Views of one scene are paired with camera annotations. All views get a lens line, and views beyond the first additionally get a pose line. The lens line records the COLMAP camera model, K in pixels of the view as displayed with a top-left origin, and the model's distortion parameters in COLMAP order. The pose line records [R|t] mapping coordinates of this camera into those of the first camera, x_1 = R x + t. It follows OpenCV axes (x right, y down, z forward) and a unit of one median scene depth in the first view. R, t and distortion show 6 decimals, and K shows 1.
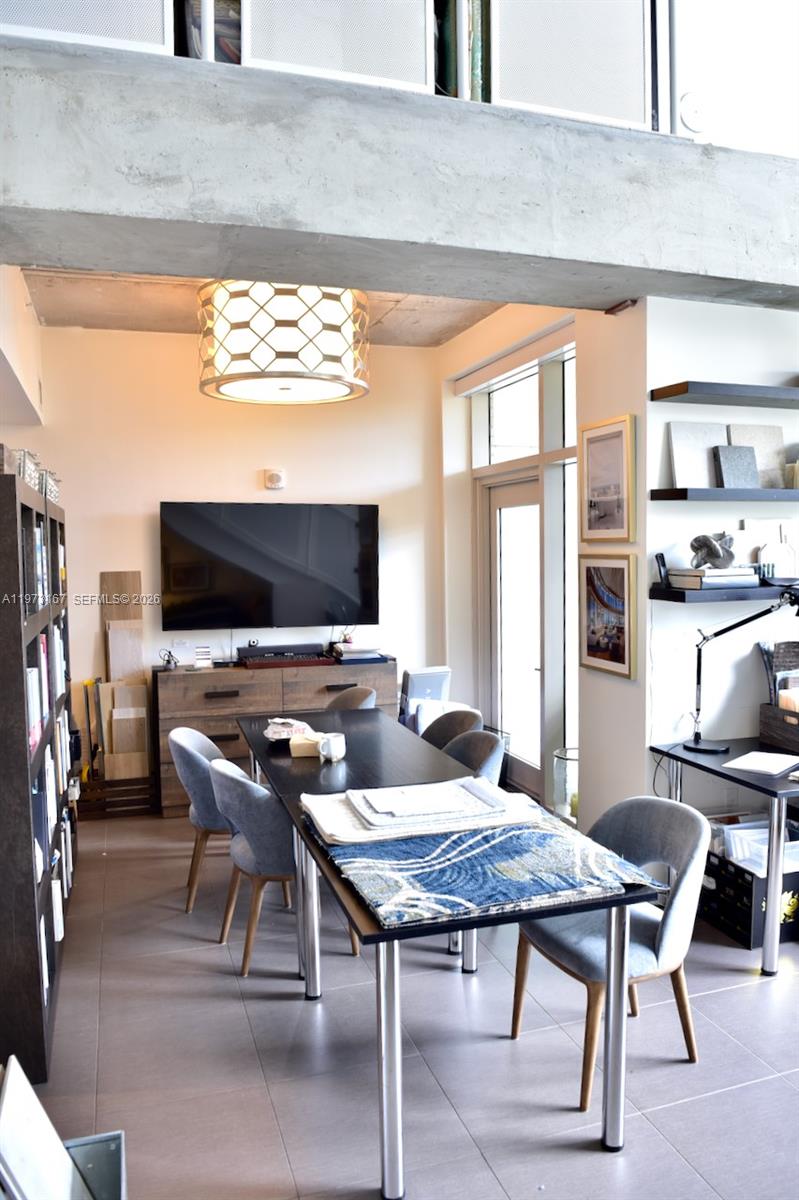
lens RADIAL K [[850.0, 0, 408.1], [0, 850.0, 601.4], [0, 0, 1]] dist [-0.049722, -0.005475]
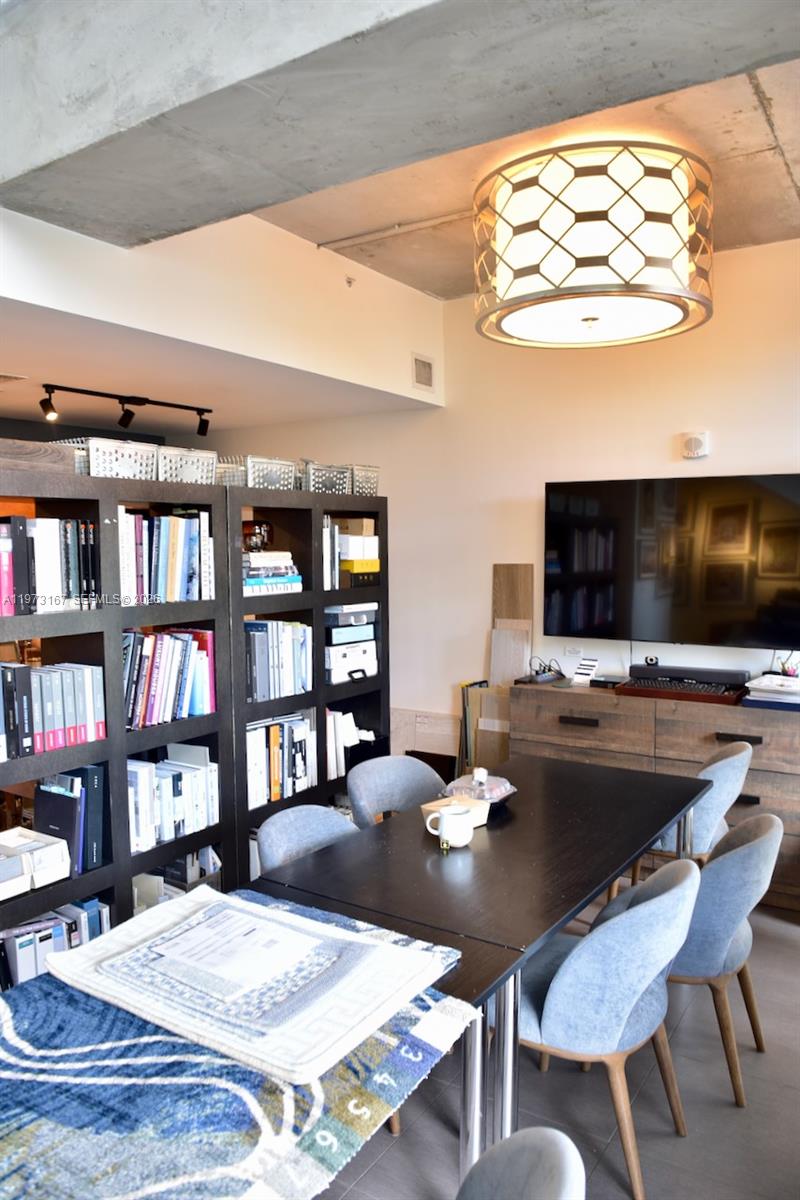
lens RADIAL K [[850.0, 0, 408.6], [0, 850.0, 601.4], [0, 0, 1]] dist [-0.049722, -0.005475]
pose [[0.637692, 0.057892, -0.768113, 0.406389], [-0.045137, 0.998267, 0.037766, -0.036892], [0.768968, 0.010587, 0.639200, 0.523065]]
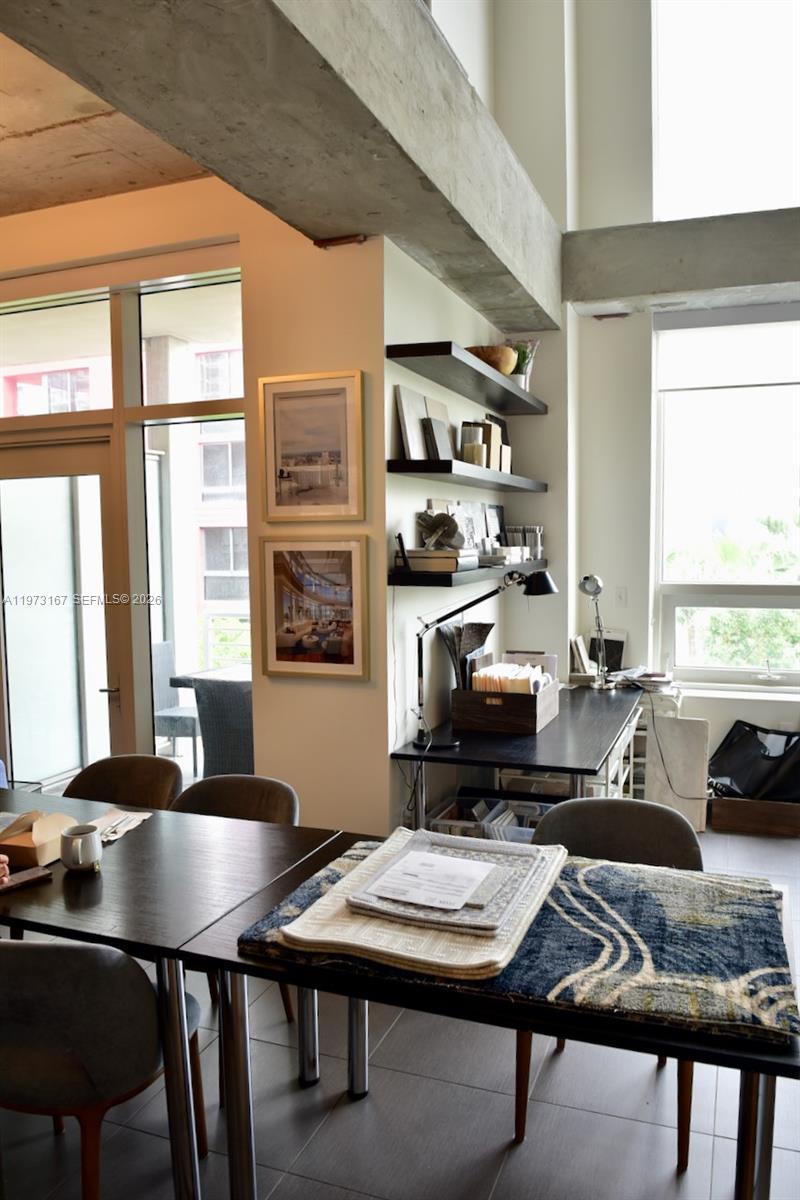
lens RADIAL K [[878.3, 0, 400.0], [0, 878.3, 600.0], [0, 0, 1]] dist [-0.043448, -0.001013]
pose [[0.632907, -0.052133, 0.772470, -0.411525], [0.052894, 0.998311, 0.024037, -0.009258], [-0.772419, 0.025646, 0.634596, 0.421754]]
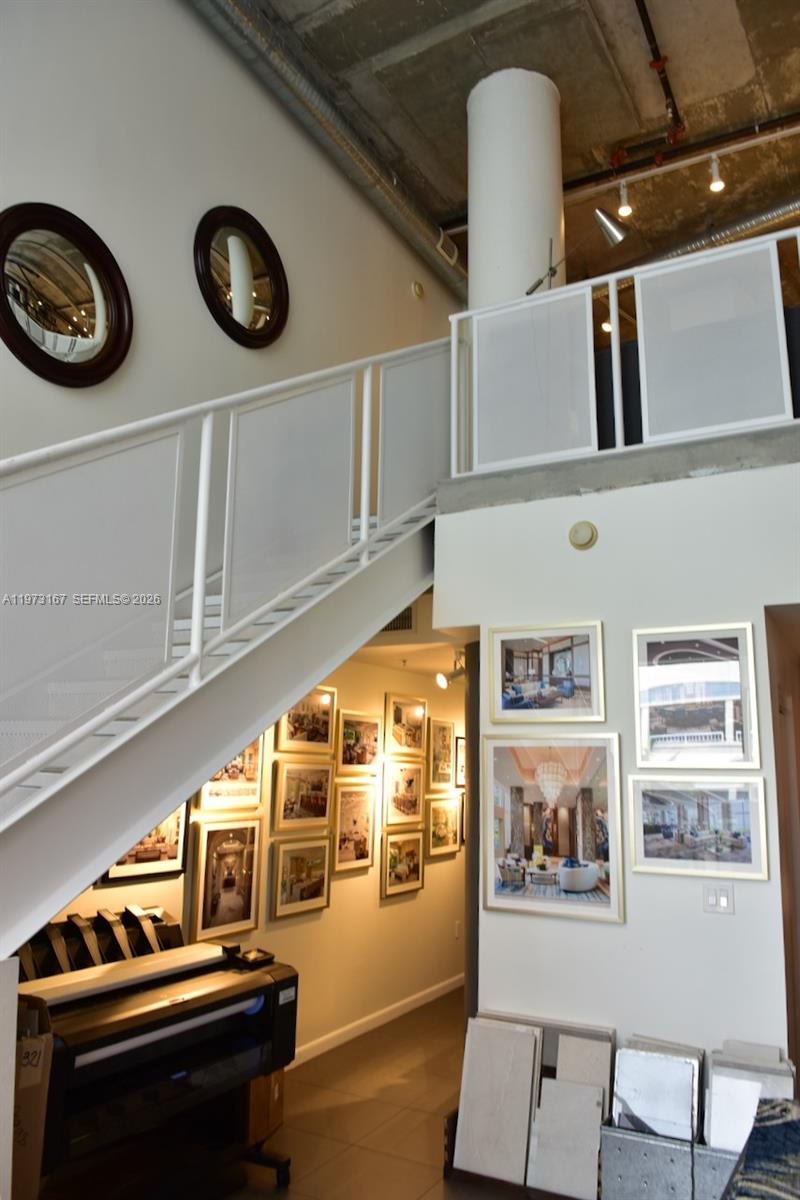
lens RADIAL K [[850.0, 0, 408.6], [0, 850.0, 601.4], [0, 0, 1]] dist [-0.049722, -0.005475]
pose [[-0.730628, -0.136147, -0.669064, 0.677682], [-0.052765, 0.988246, -0.143477, -0.078353], [0.680733, -0.069525, -0.729224, 0.844537]]
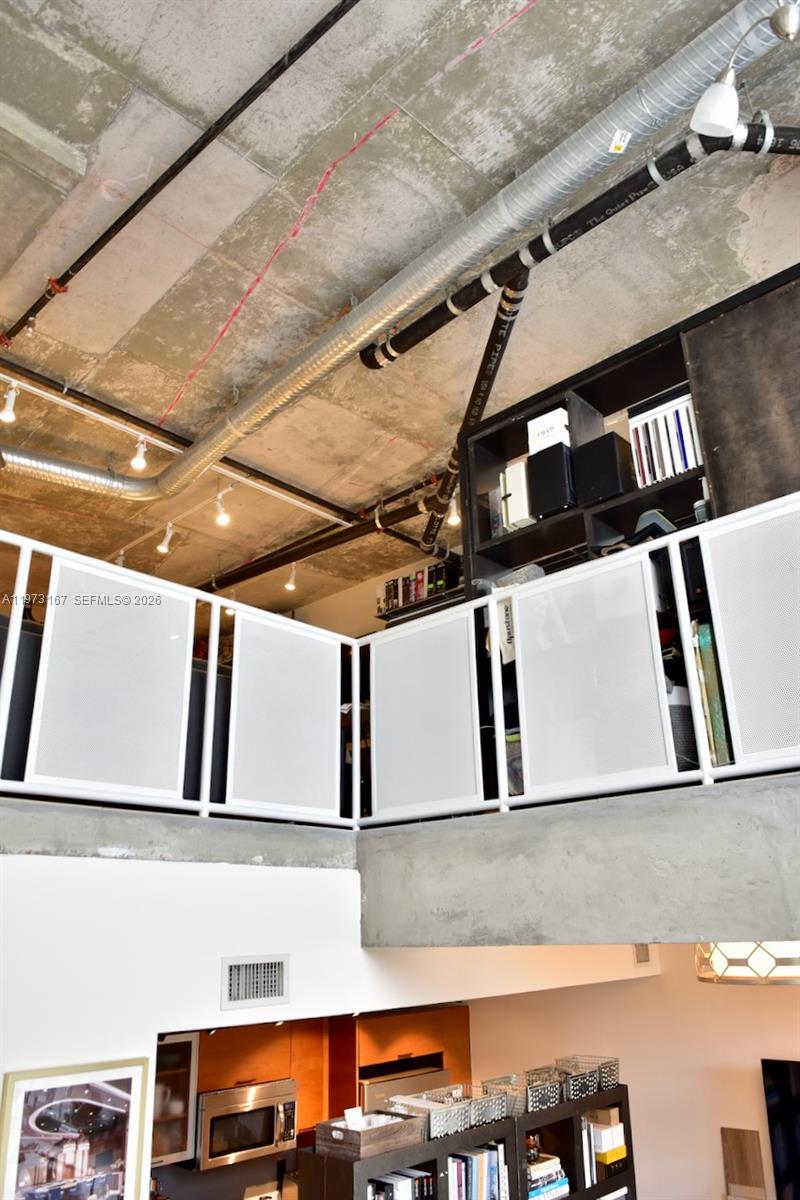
lens RADIAL K [[828.1, 0, 405.6], [0, 828.1, 627.1], [0, 0, 1]] dist [-0.038824, -0.003601]
pose [[0.473668, -0.300376, -0.827897, 0.643831], [-0.044731, 0.930622, -0.363238, -0.327197], [0.879567, 0.209087, 0.427370, 0.198037]]
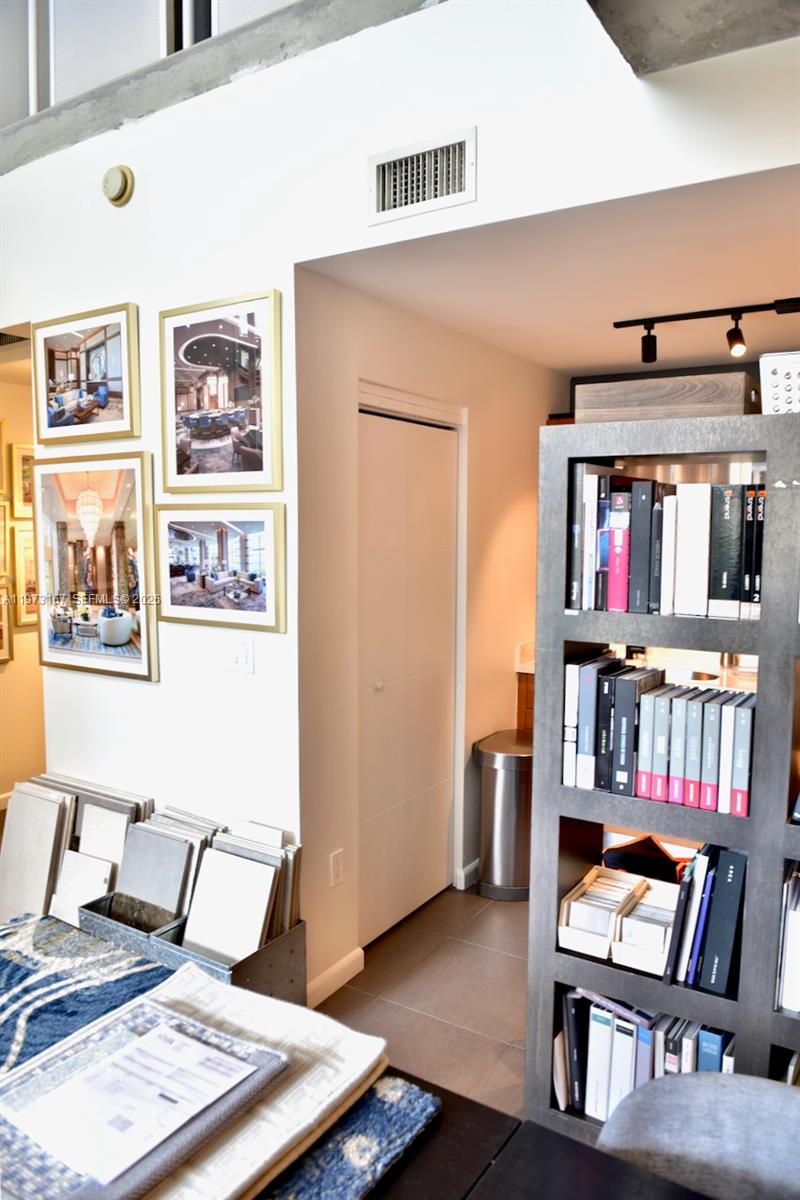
lens RADIAL K [[850.0, 0, 408.6], [0, 850.0, 601.4], [0, 0, 1]] dist [-0.049722, -0.005475]
pose [[-0.770428, 0.074348, -0.633177, 0.113328], [-0.028822, 0.988099, 0.151093, -0.068403], [0.636875, 0.134656, -0.759116, 1.036290]]
